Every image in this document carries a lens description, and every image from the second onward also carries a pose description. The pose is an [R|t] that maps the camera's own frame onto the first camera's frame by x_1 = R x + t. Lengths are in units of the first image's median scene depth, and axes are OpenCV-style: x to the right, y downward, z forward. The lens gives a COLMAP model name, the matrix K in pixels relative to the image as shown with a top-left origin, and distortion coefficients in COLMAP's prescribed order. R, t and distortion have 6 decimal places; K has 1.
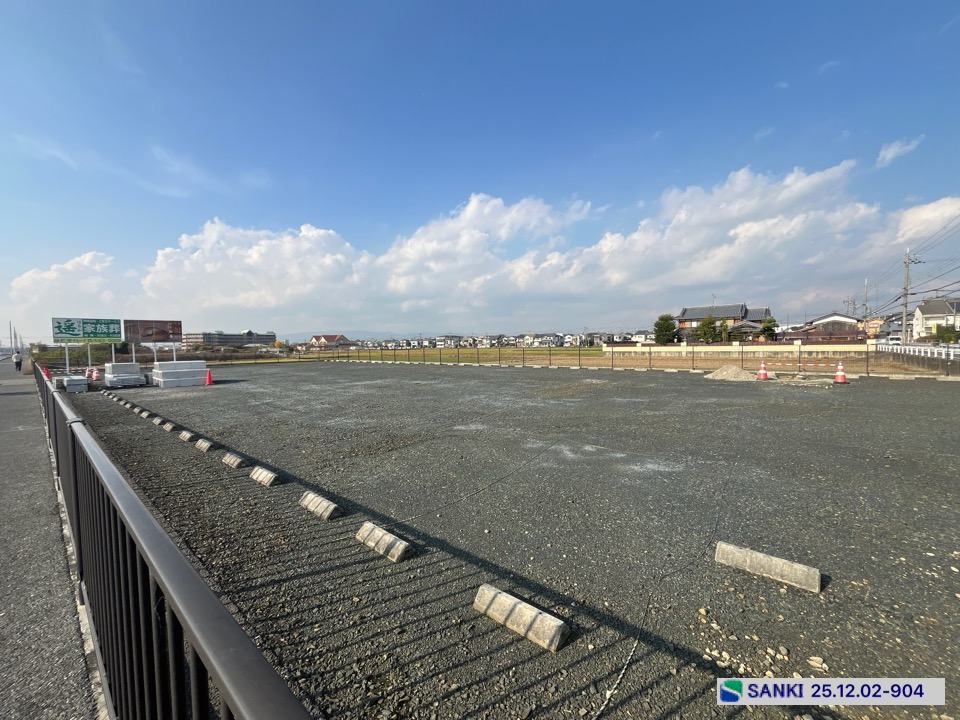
lens RADIAL K [[390.3, 0, 477.4], [0, 390.3, 354.7], [0, 0, 1]] dist [-0.004054, 0.001166]
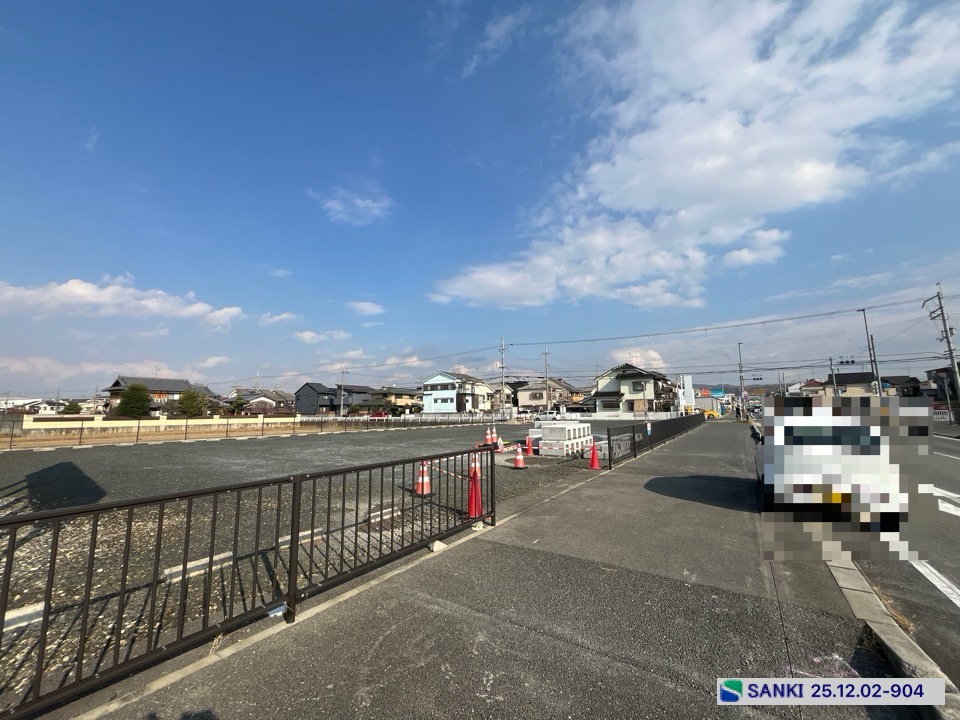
lens RADIAL K [[390.3, 0, 477.9], [0, 390.3, 358.1], [0, 0, 1]] dist [-0.004054, 0.001166]
pose [[-0.122280, 0.154084, 0.980462, -0.127194], [0.036533, 0.987905, -0.150697, -0.000011], [-0.991823, 0.017391, -0.126430, 0.095886]]
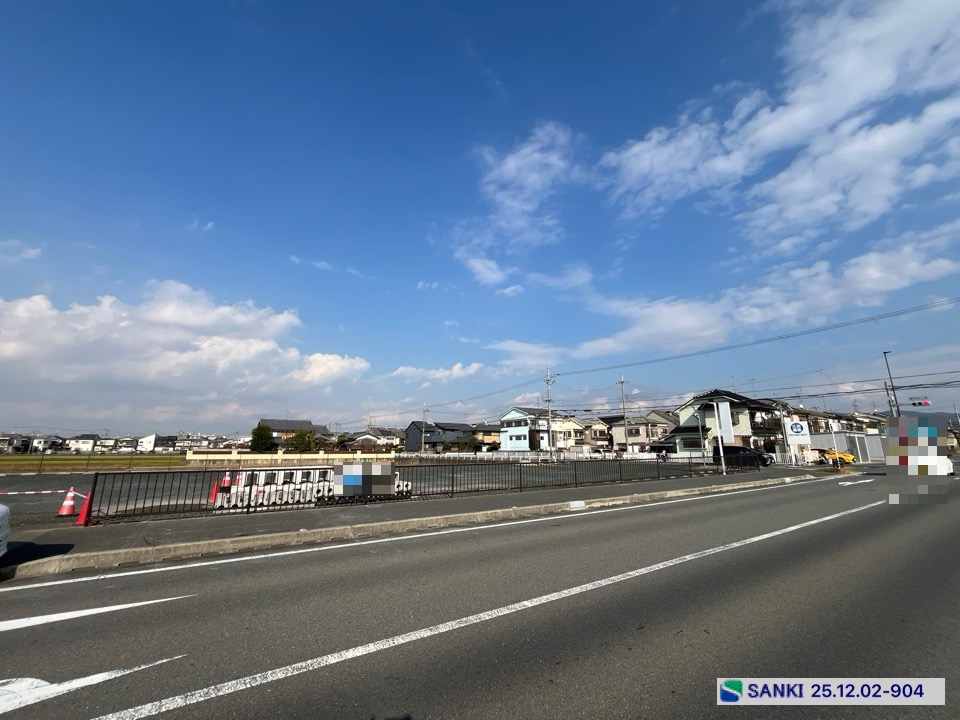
lens RADIAL K [[390.3, 0, 477.9], [0, 390.3, 359.2], [0, 0, 1]] dist [-0.004054, 0.001166]
pose [[0.268647, 0.235657, 0.933967, -0.111574], [0.018258, 0.968191, -0.249544, 0.001001], [-0.963066, 0.084091, 0.255799, 0.036010]]
